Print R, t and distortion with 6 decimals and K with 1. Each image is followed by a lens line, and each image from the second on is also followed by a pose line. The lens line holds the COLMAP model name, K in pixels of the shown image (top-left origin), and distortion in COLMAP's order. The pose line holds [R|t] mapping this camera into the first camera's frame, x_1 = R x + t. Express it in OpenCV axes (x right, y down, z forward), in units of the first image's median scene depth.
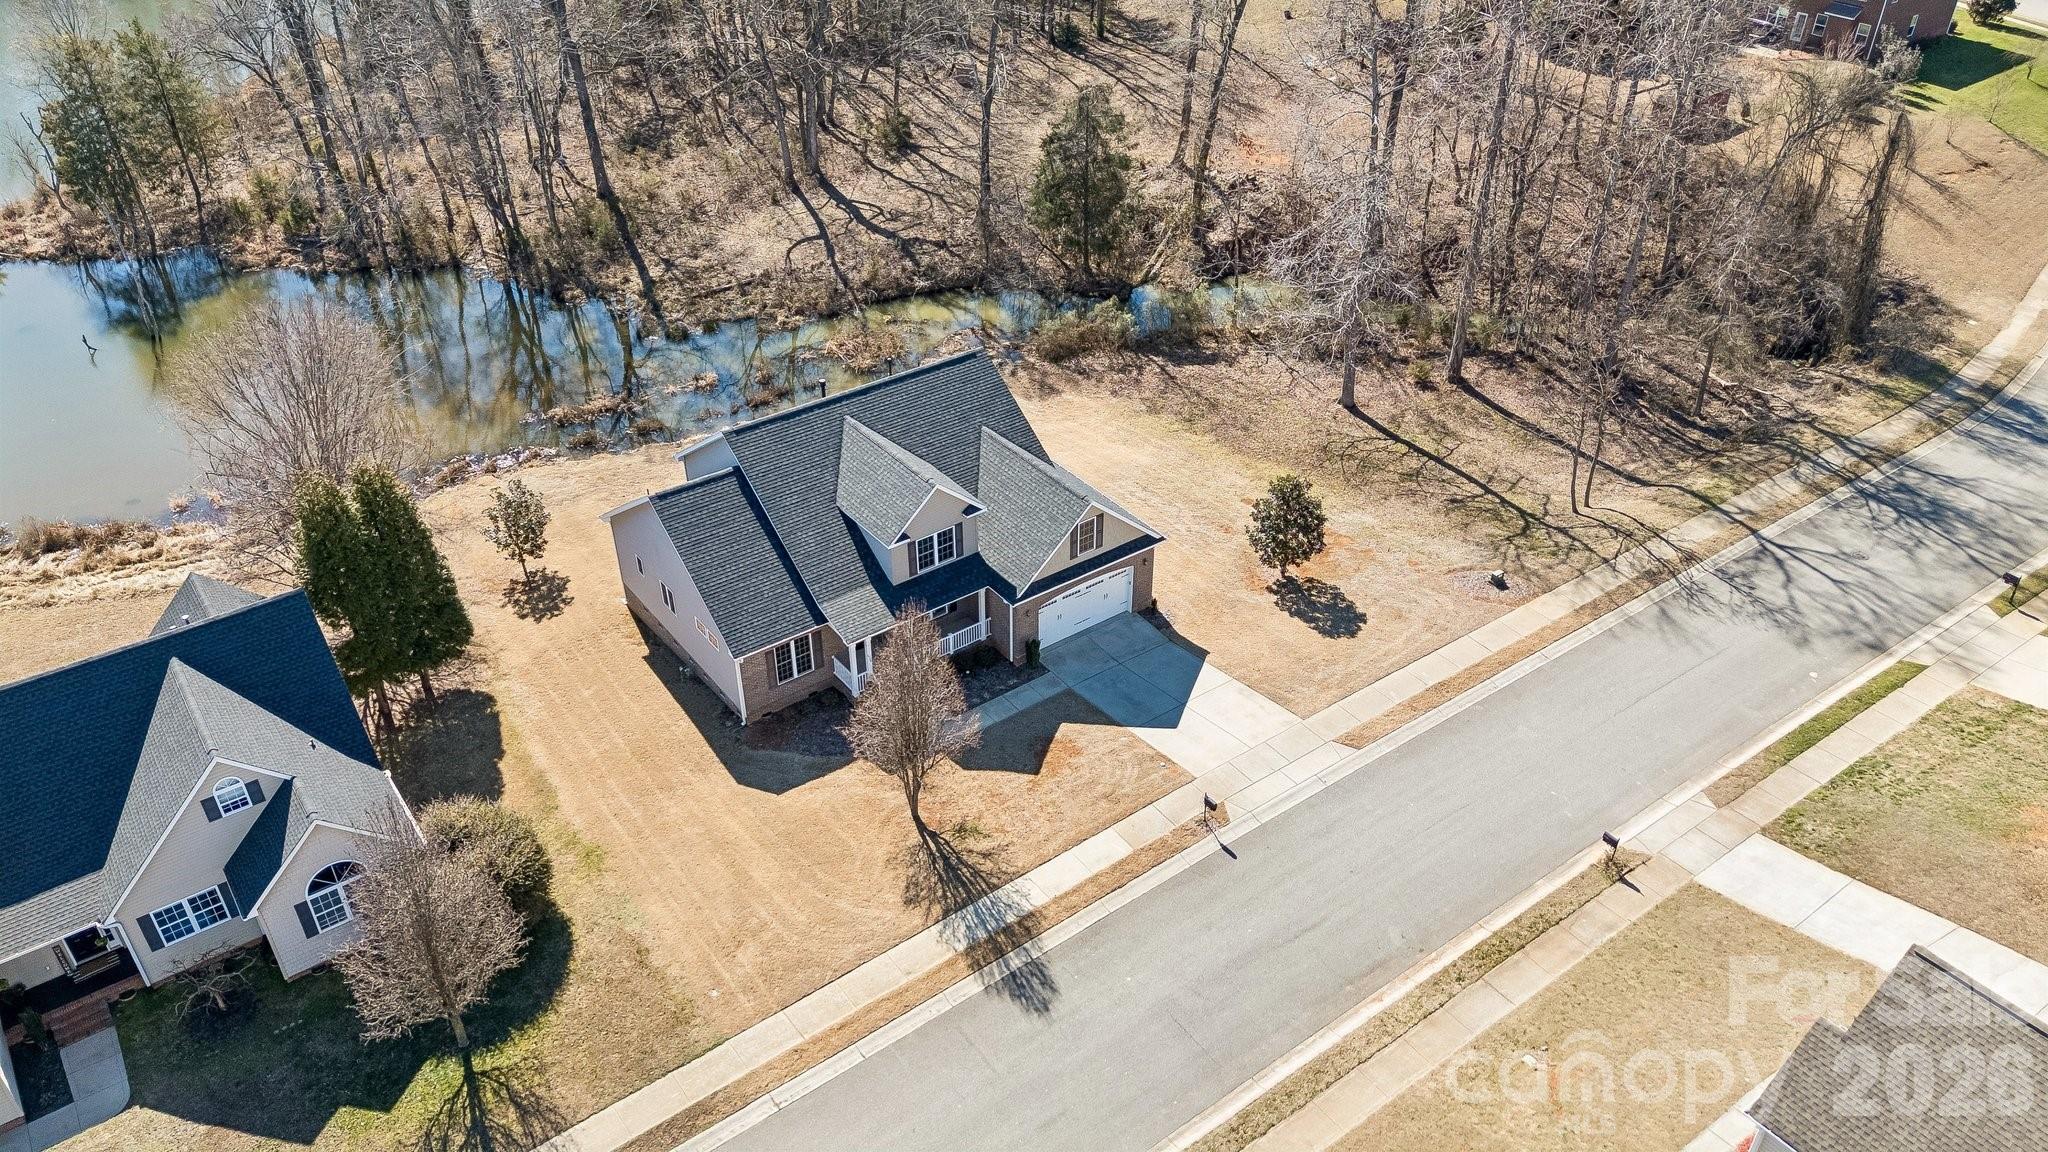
lens RADIAL K [[1523.9, 0, 1024.0], [0, 1523.9, 576.0], [0, 0, 1]] dist [0.054302, -0.004407]
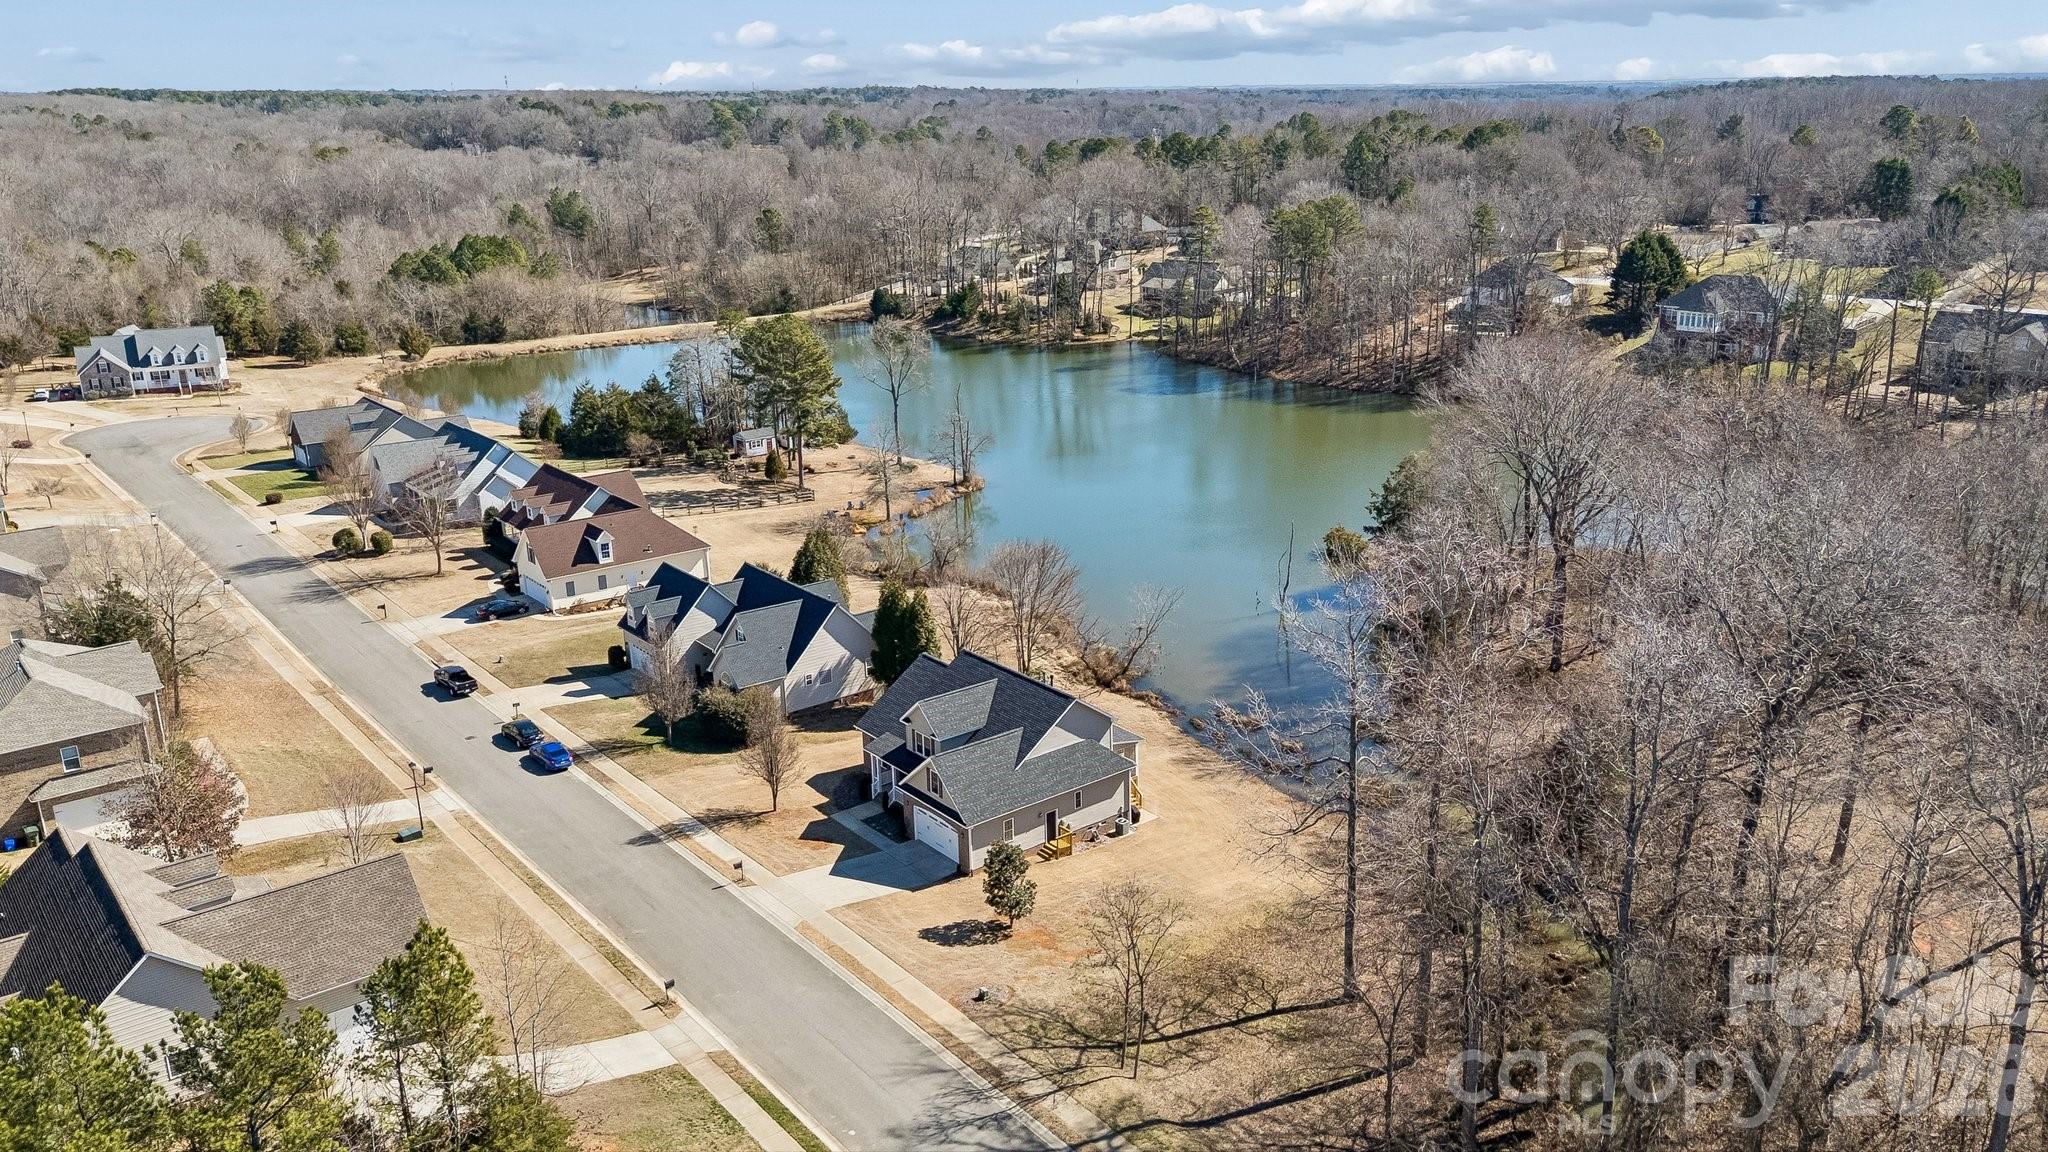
lens RADIAL K [[1523.9, 0, 1024.0], [0, 1523.9, 576.0], [0, 0, 1]] dist [0.054302, -0.004407]
pose [[0.050476, 0.311980, -0.948747, 1.515377], [-0.556694, 0.797483, 0.232622, -0.631650], [0.829183, 0.516419, 0.213931, 0.636488]]
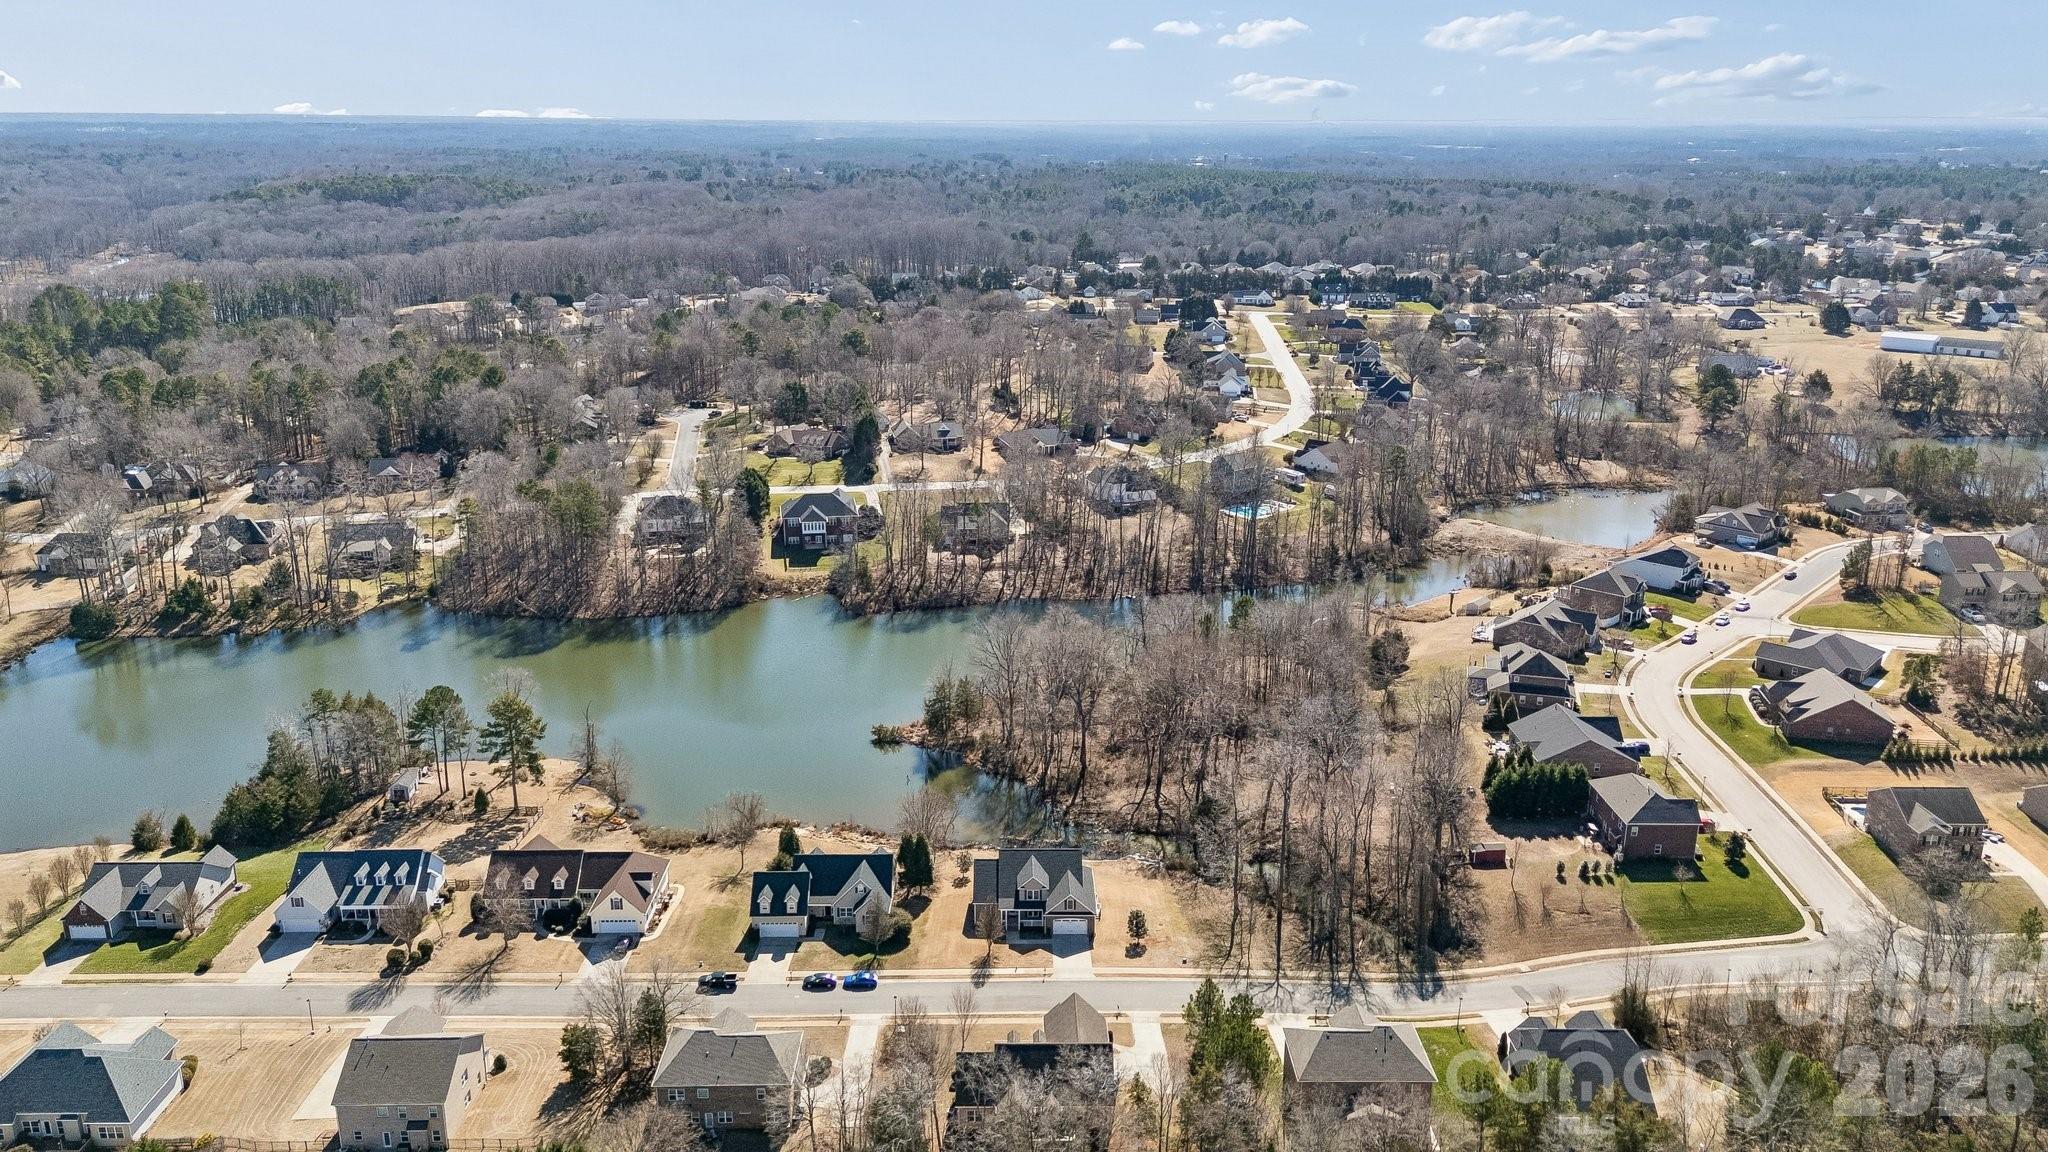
lens RADIAL K [[1523.9, 0, 1024.0], [0, 1523.9, 576.0], [0, 0, 1]] dist [0.054302, -0.004407]
pose [[0.813023, 0.181983, -0.553061, 1.876810], [-0.340425, 0.919192, -0.197983, 0.011718], [0.472339, 0.349240, 0.809275, -2.350738]]
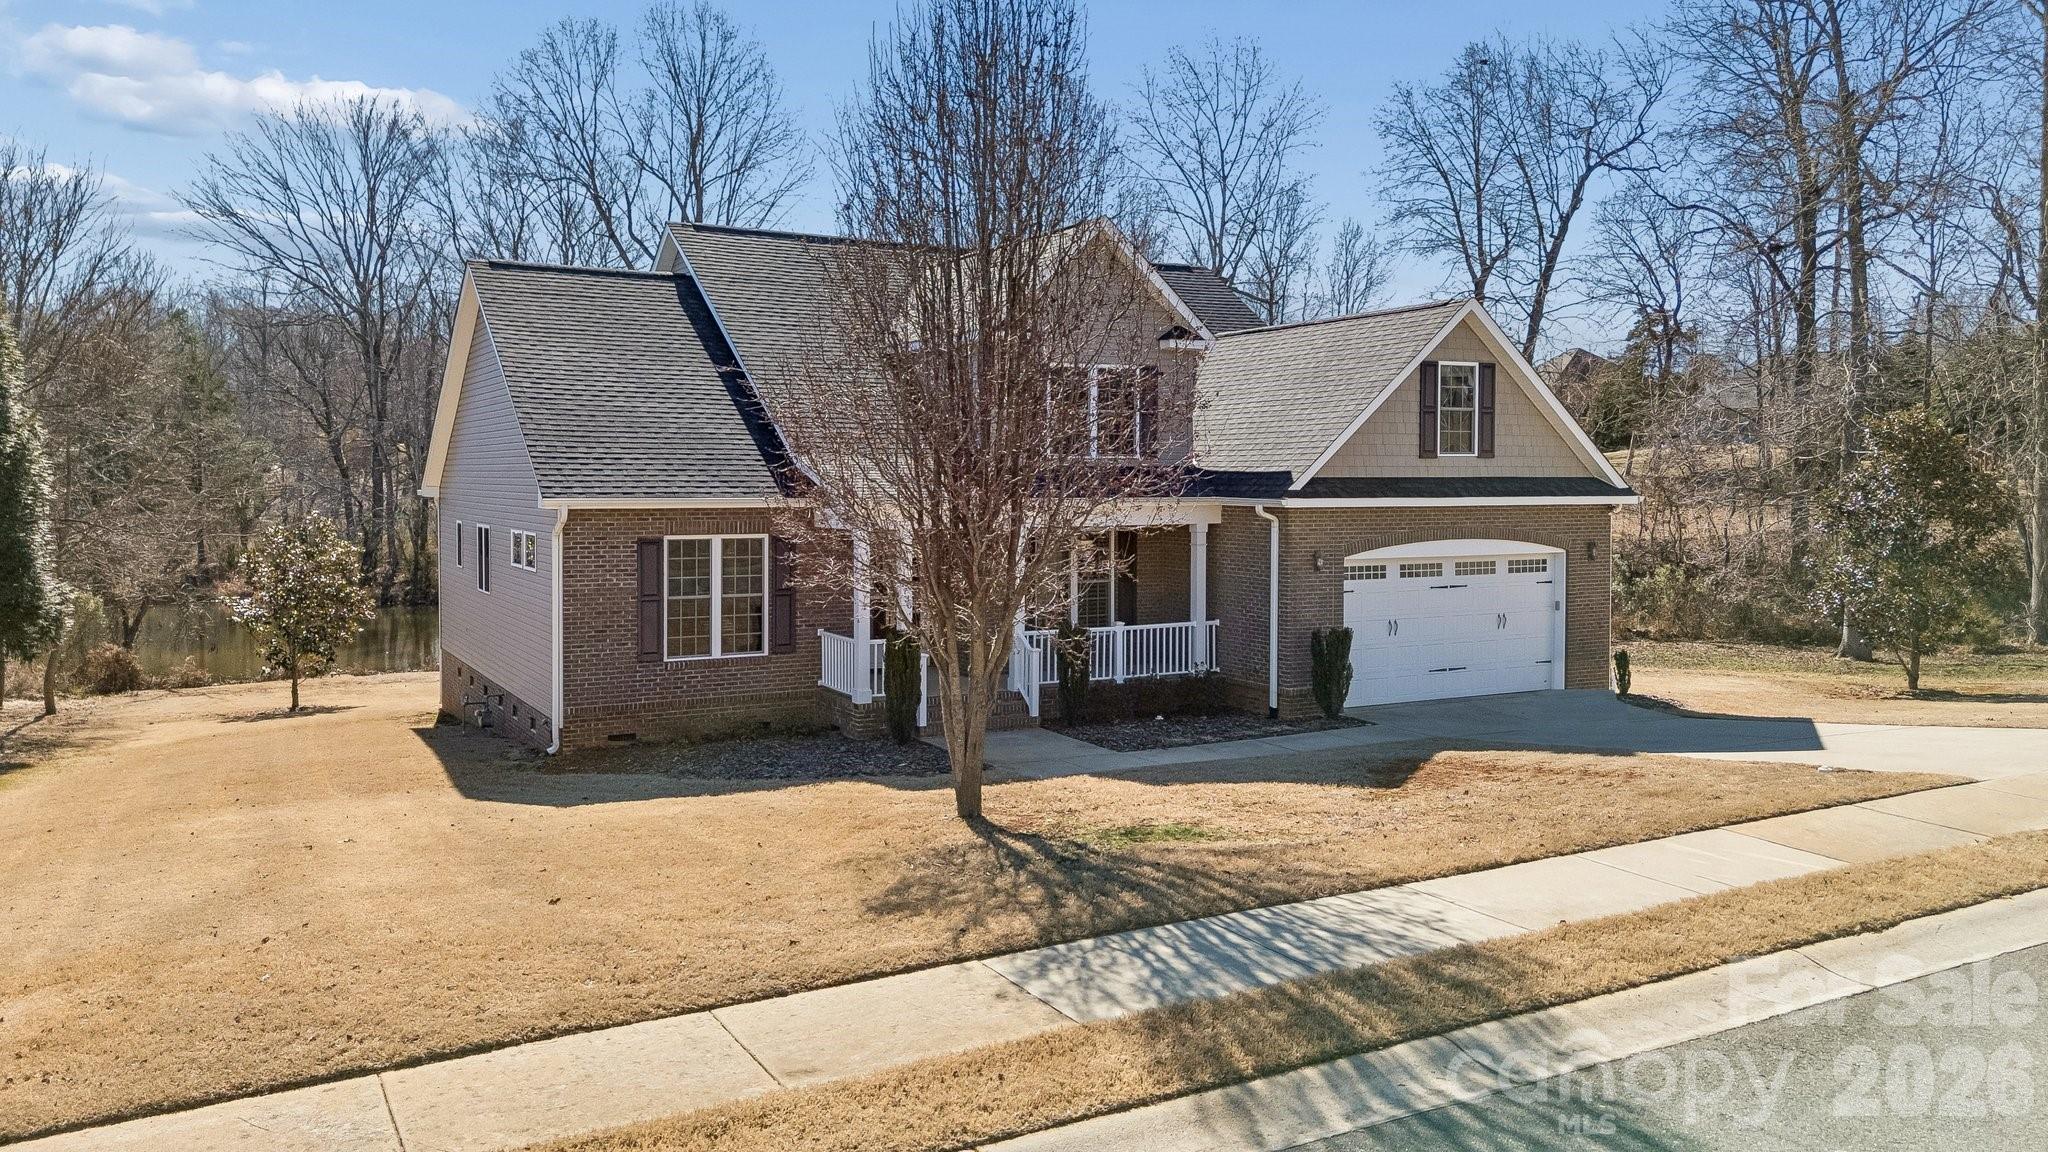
lens RADIAL K [[1523.9, 0, 1024.0], [0, 1523.9, 576.0], [0, 0, 1]] dist [0.054302, -0.004407]
pose [[0.992314, 0.025511, -0.121086, -0.025734], [-0.083815, 0.858446, -0.506009, 0.238053], [0.091037, 0.512269, 0.853986, 0.667612]]
